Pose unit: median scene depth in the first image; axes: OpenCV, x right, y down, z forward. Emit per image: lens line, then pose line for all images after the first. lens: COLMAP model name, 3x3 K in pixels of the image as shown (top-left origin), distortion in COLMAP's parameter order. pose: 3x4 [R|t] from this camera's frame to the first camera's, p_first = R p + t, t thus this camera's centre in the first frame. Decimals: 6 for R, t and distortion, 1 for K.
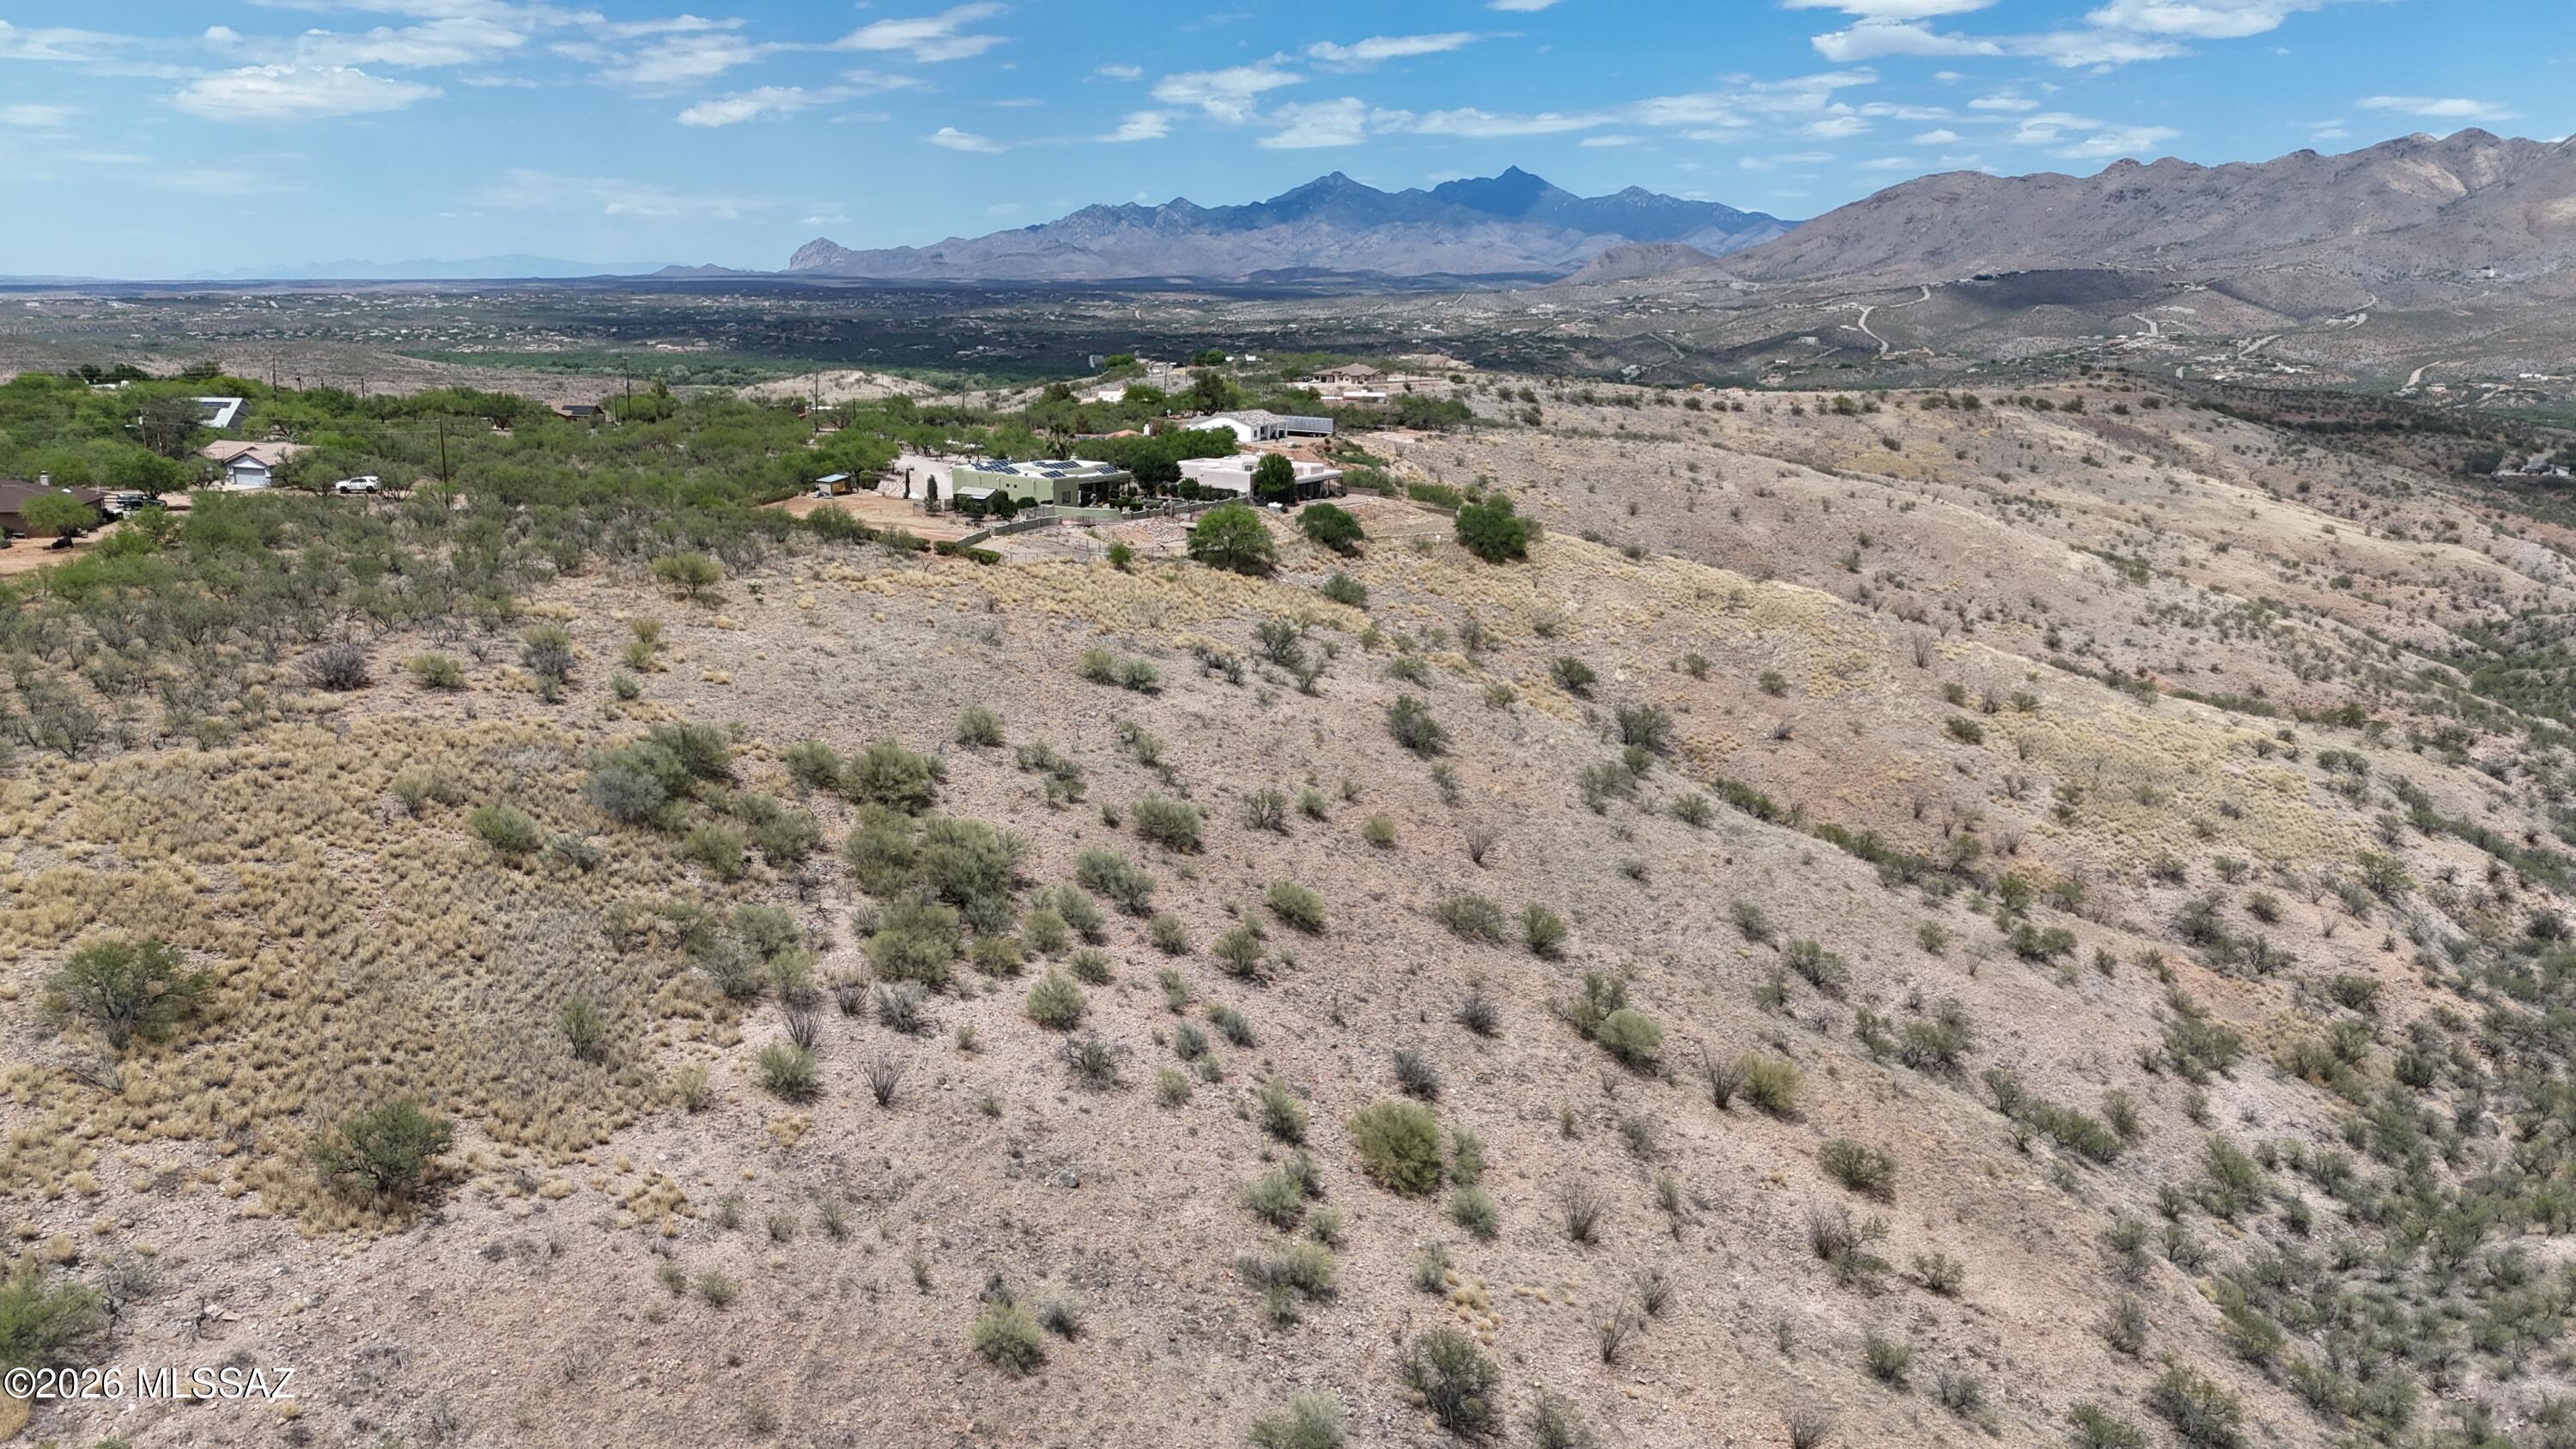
lens RADIAL K [[1886.4, 0, 1288.0], [0, 1886.4, 724.5], [0, 0, 1]] dist [0.084425, -0.090075]
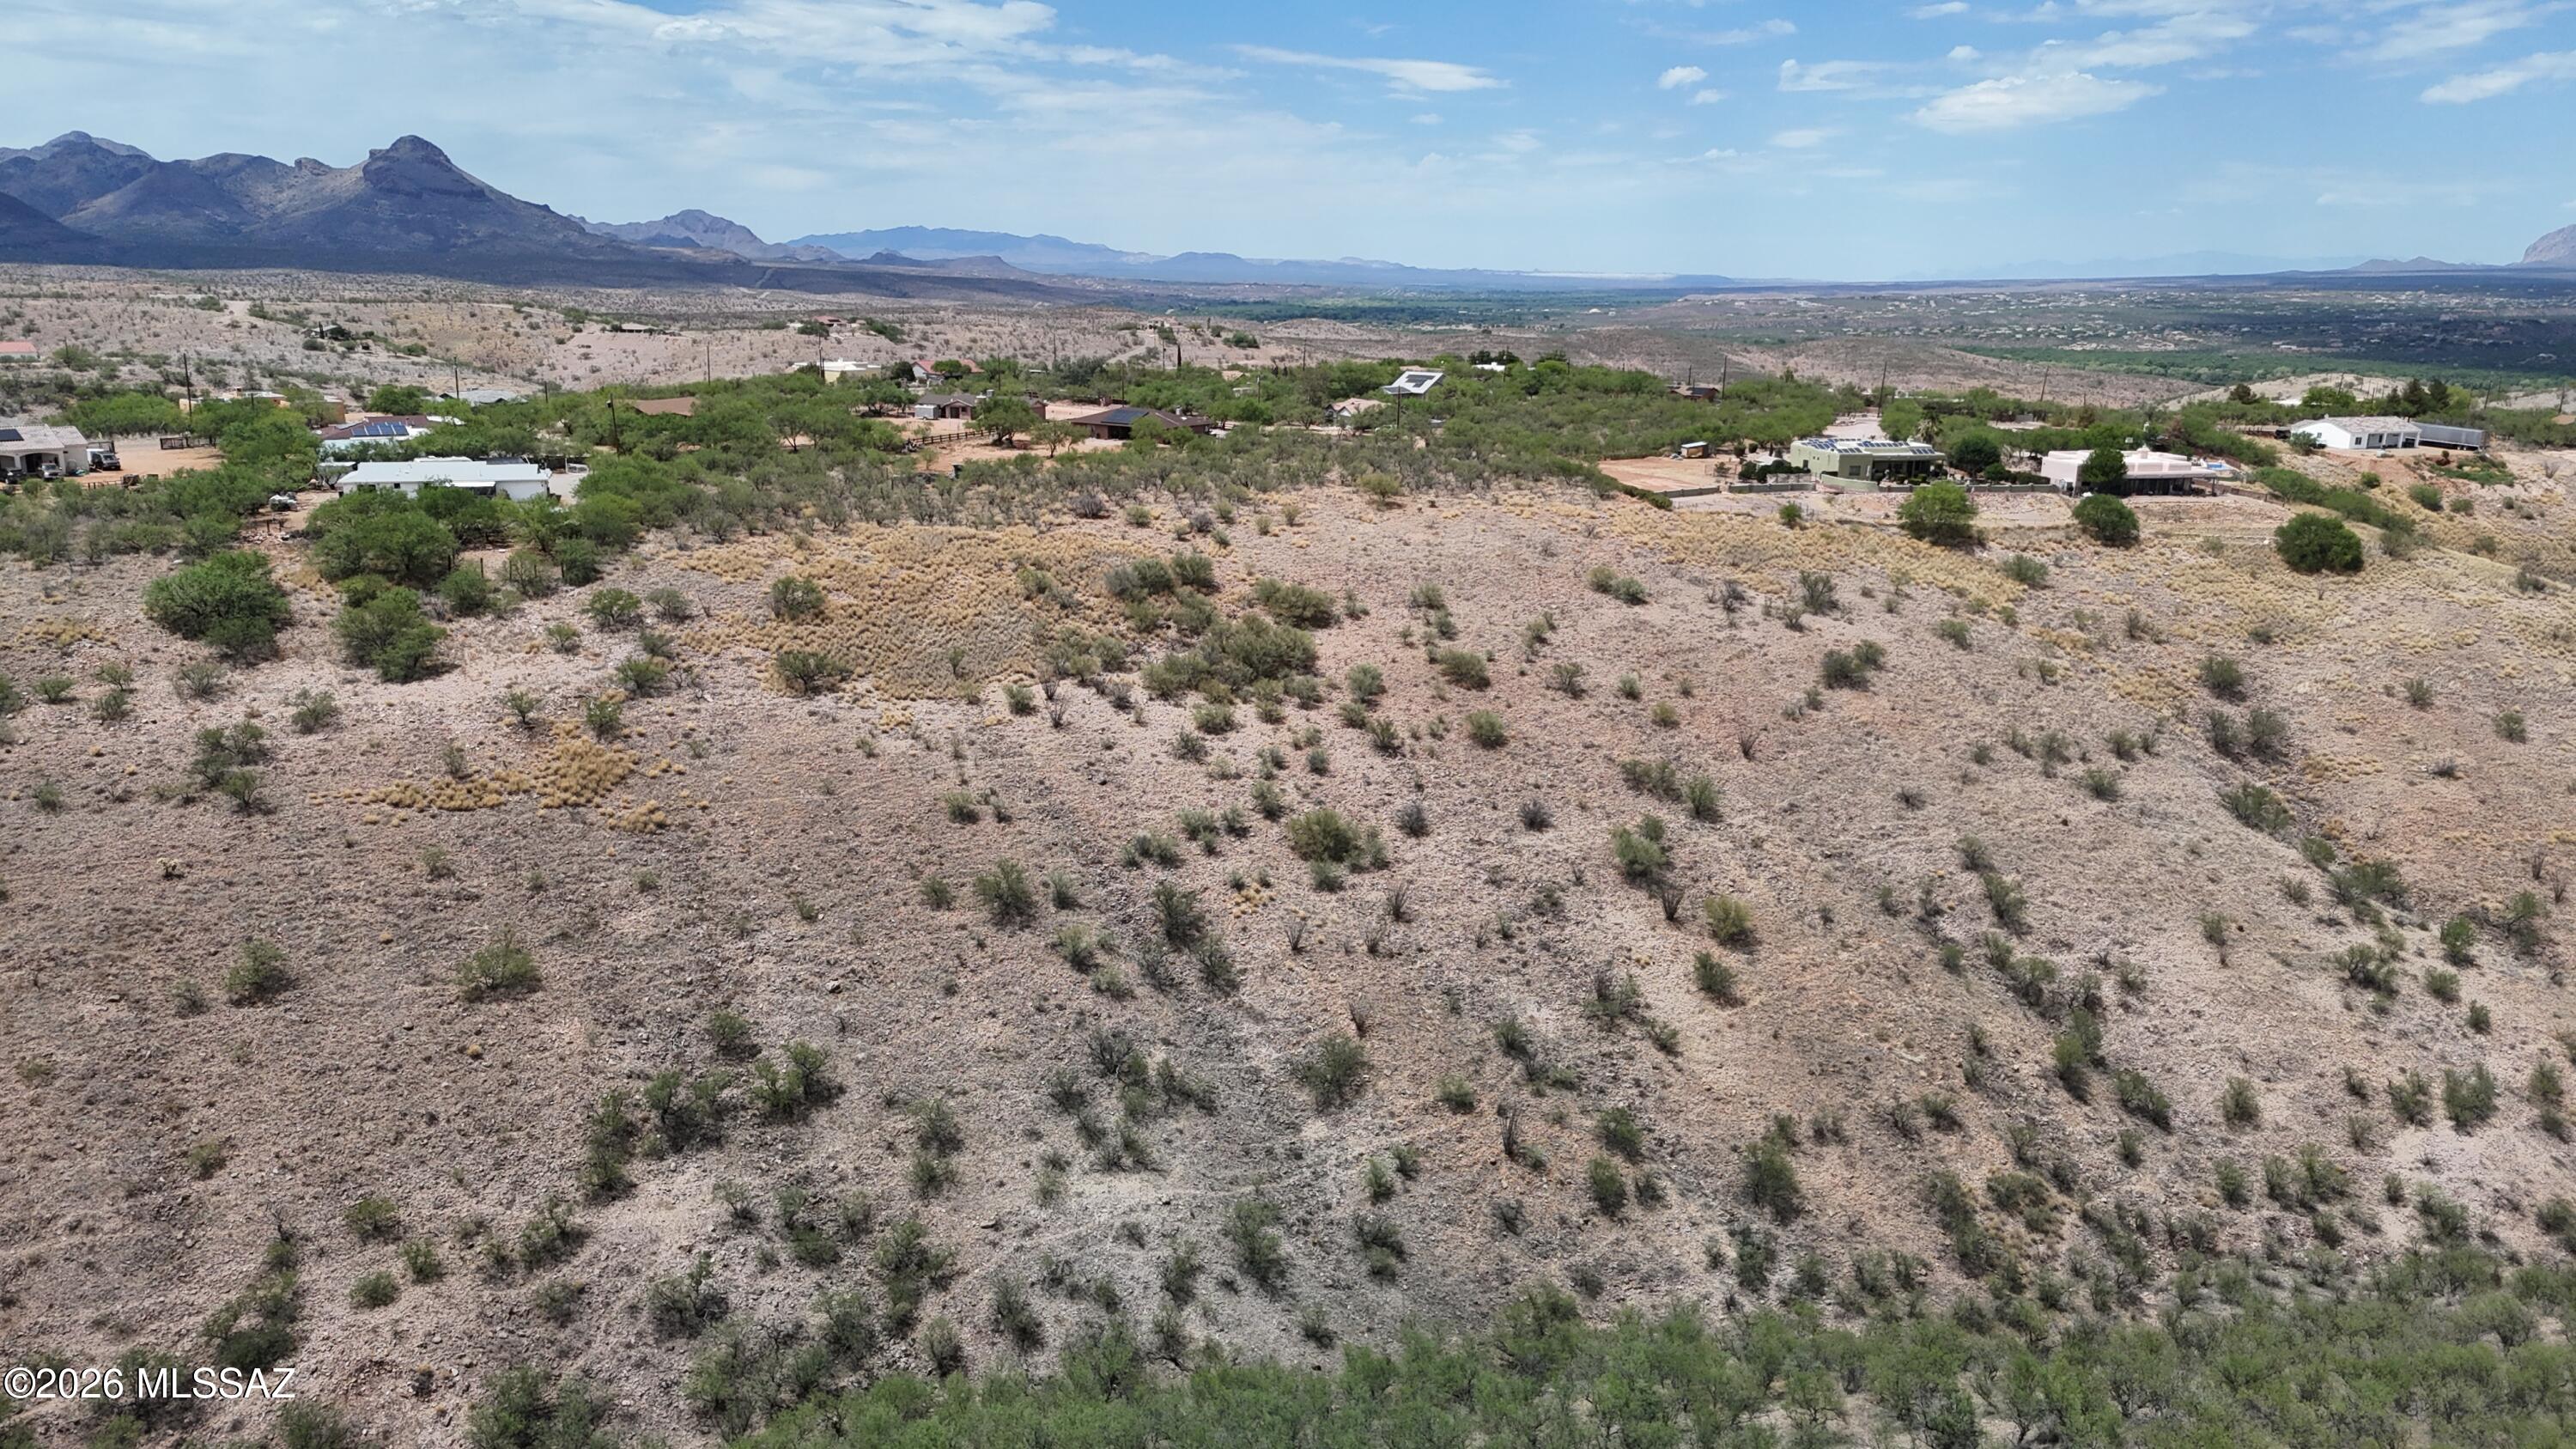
lens RADIAL K [[1886.4, 0, 1288.0], [0, 1886.4, 724.5], [0, 0, 1]] dist [0.084425, -0.090075]
pose [[0.686265, 0.164295, -0.708553, 0.510049], [-0.163565, 0.984063, 0.069759, 0.009499], [0.708722, 0.068022, 0.702201, -0.070117]]
